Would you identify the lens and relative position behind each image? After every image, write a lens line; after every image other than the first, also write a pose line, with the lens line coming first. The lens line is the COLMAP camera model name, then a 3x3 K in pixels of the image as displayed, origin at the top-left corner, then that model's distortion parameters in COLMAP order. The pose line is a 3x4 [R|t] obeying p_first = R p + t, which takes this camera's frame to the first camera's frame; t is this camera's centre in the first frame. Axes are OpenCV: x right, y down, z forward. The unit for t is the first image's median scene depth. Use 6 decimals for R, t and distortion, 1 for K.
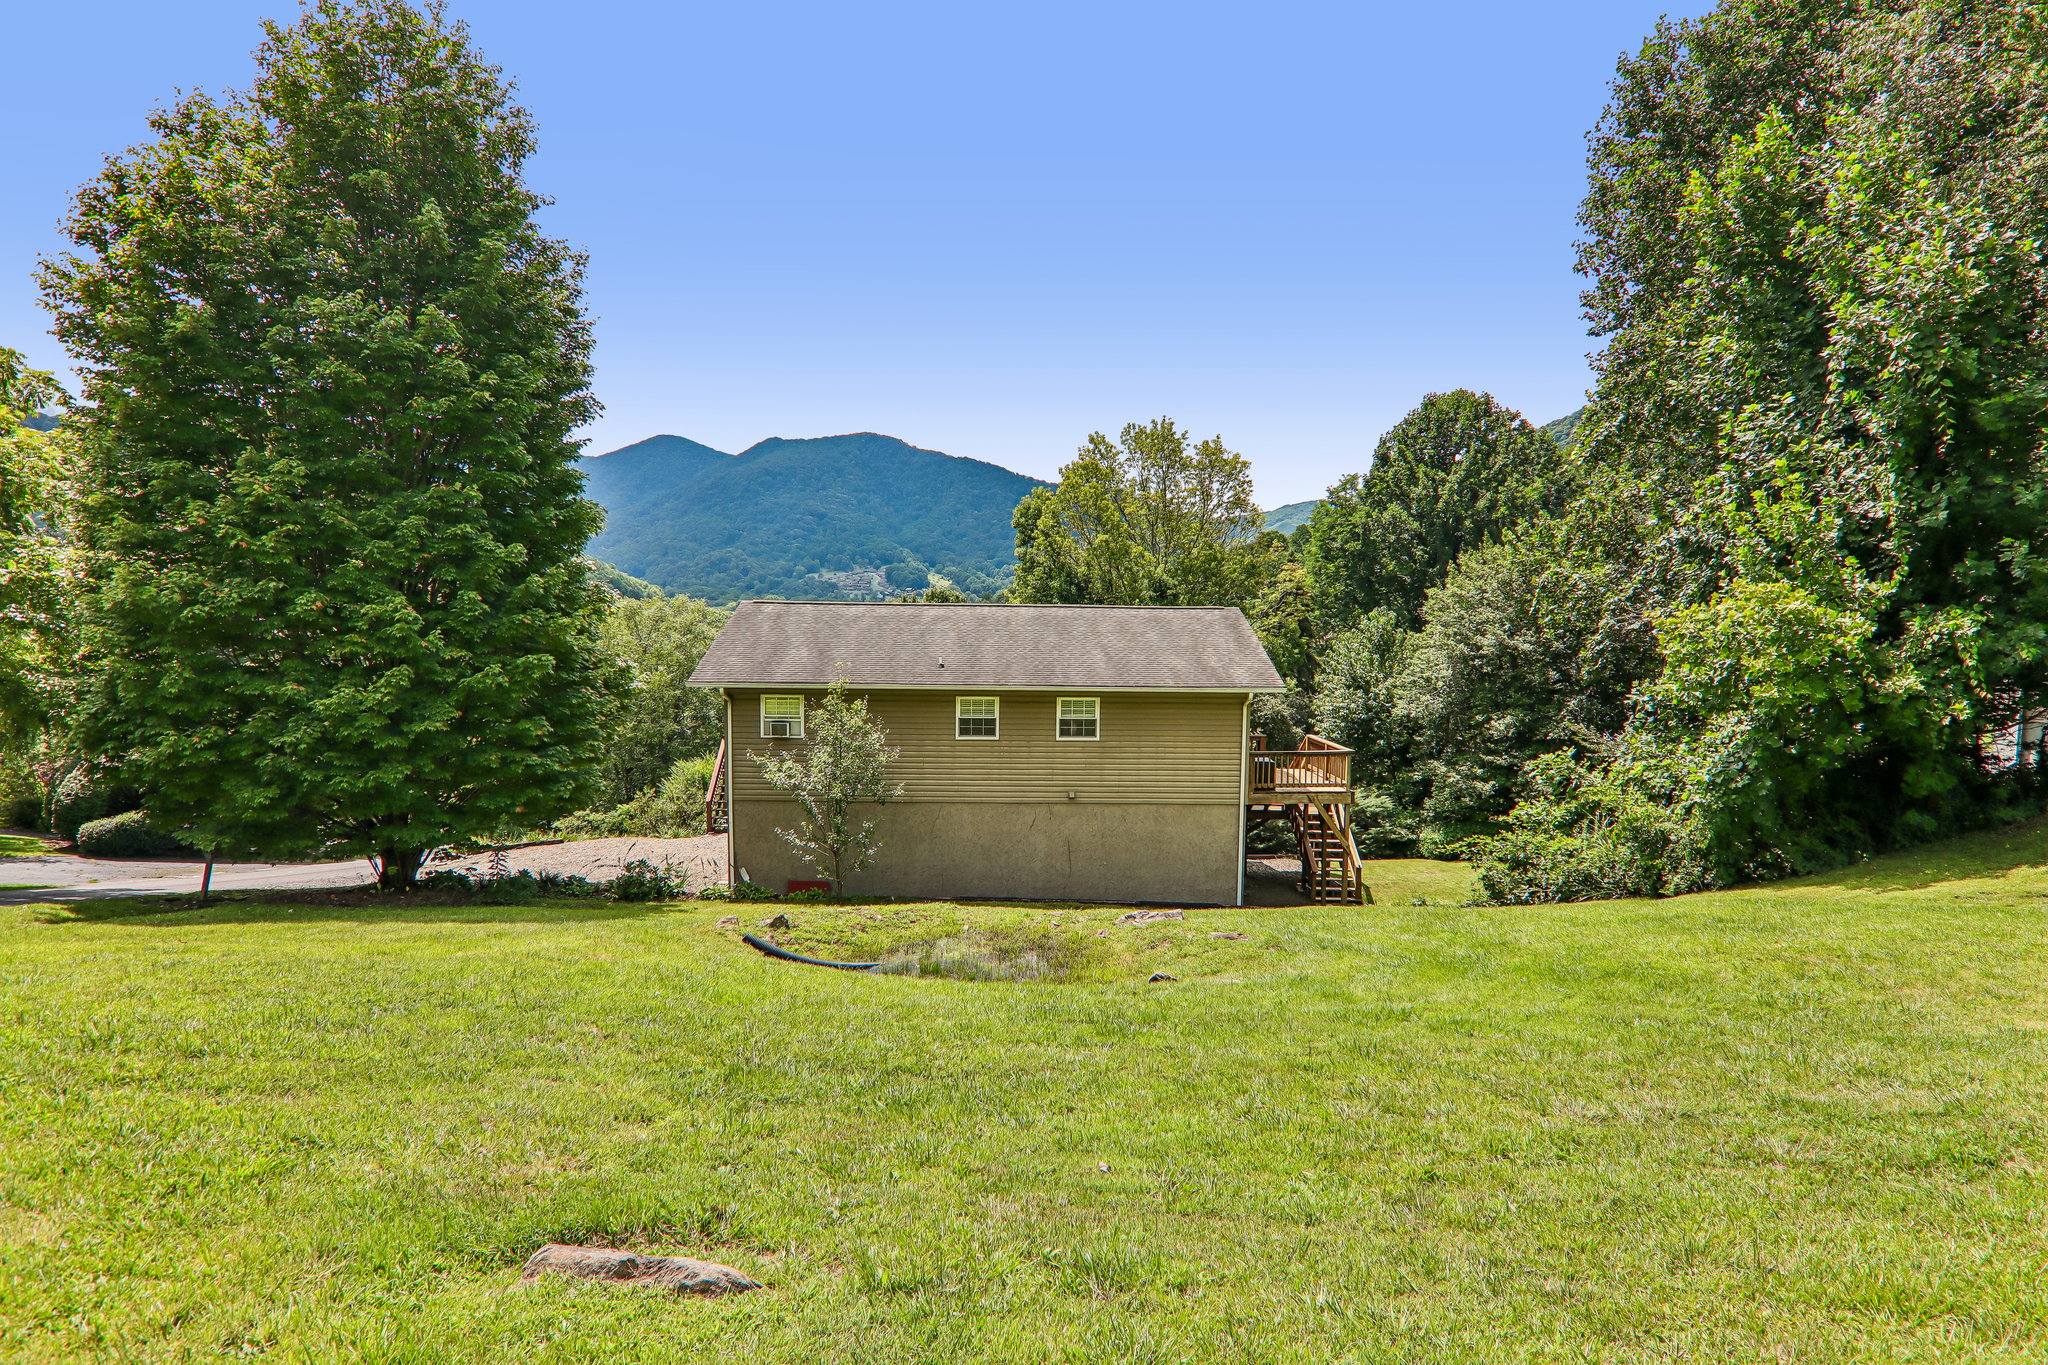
lens RADIAL K [[1160.7, 0, 1039.8], [0, 1160.7, 711.9], [0, 0, 1]] dist [-0.015347, -0.001493]
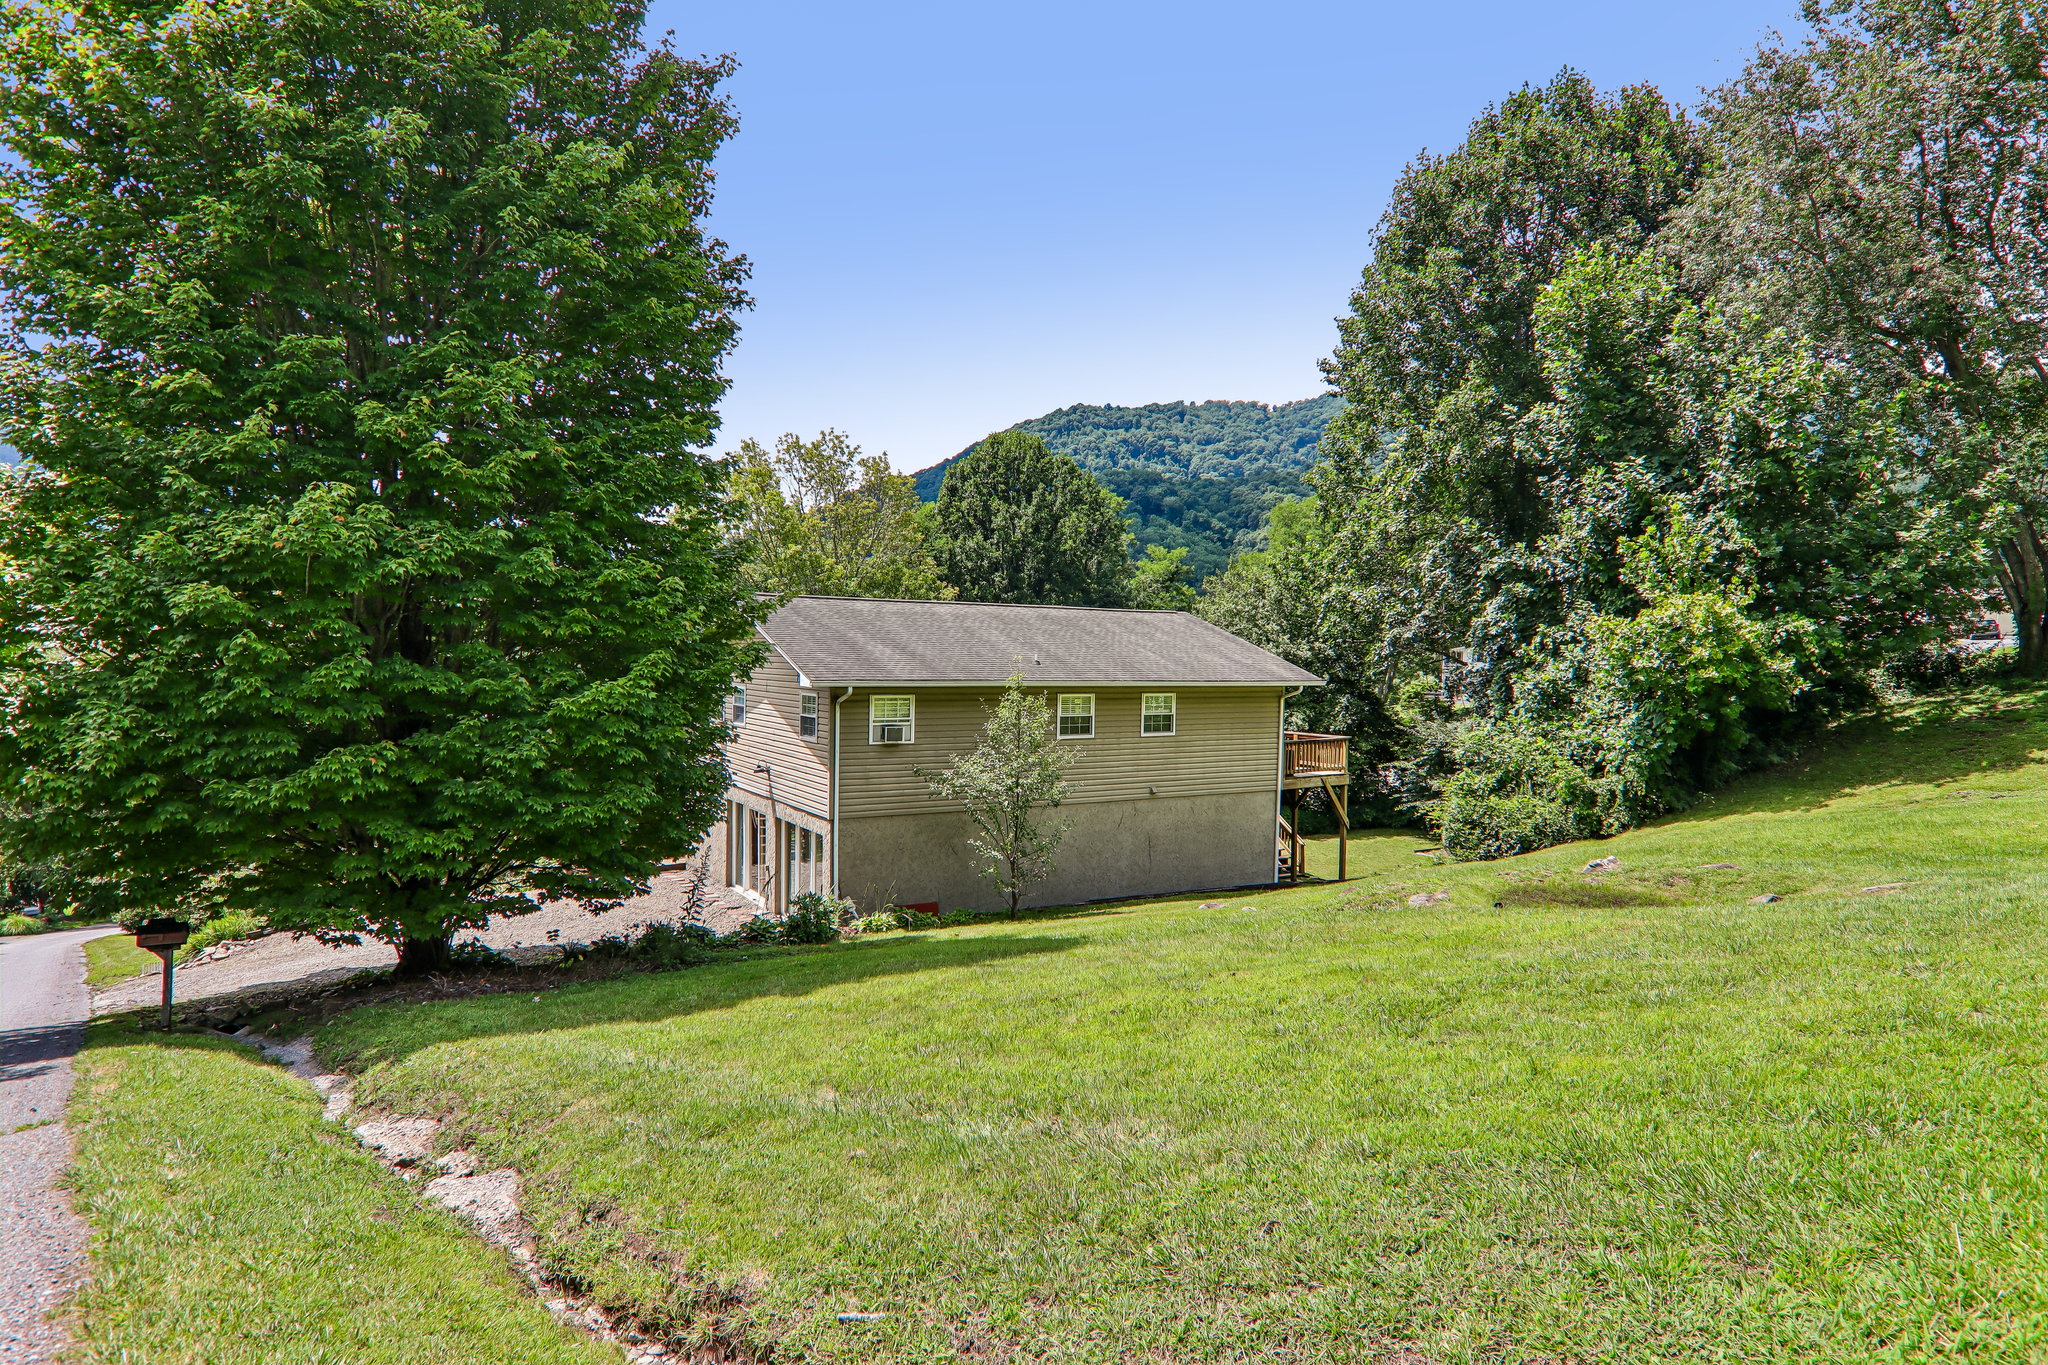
lens RADIAL K [[1140.7, 0, 1026.5], [0, 1140.7, 718.9], [0, 0, 1]] dist [-0.025838, -0.000140]
pose [[0.869682, -0.026738, 0.492888, -0.561599], [0.035869, 0.999315, -0.009079, 0.014994], [-0.492308, 0.025575, 0.870045, 0.189646]]
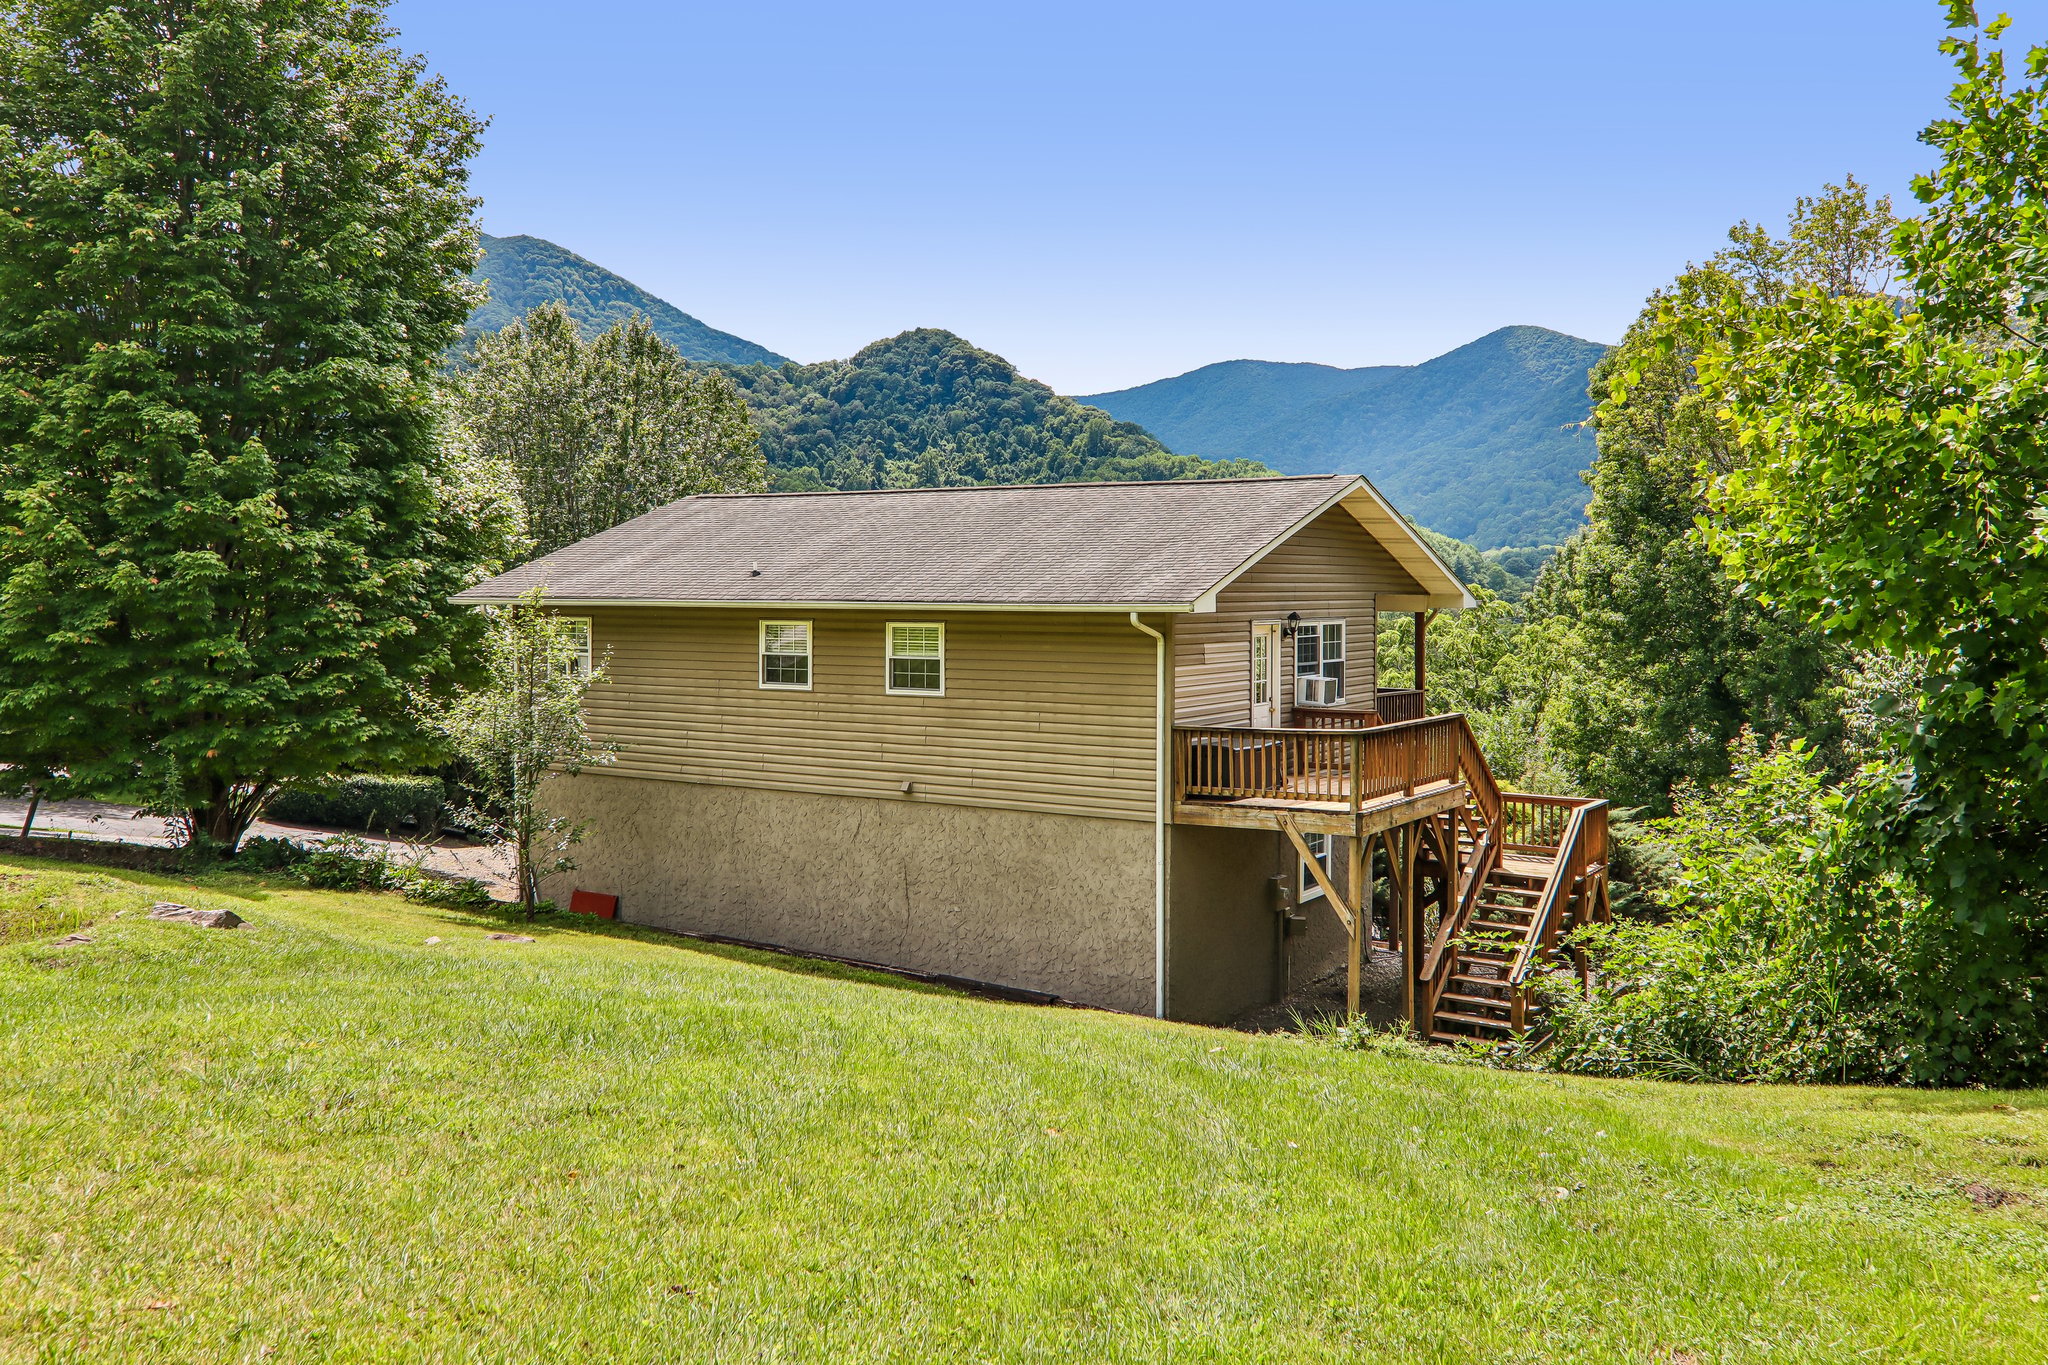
lens RADIAL K [[1737.5, 0, 1019.0], [0, 1737.5, 574.1], [0, 0, 1]] dist [0.003646, 0.002709]
pose [[0.827638, -0.012589, -0.561121, 0.581414], [-0.039664, 0.995937, -0.080848, 0.033005], [0.559859, 0.089169, 0.823776, 0.291523]]
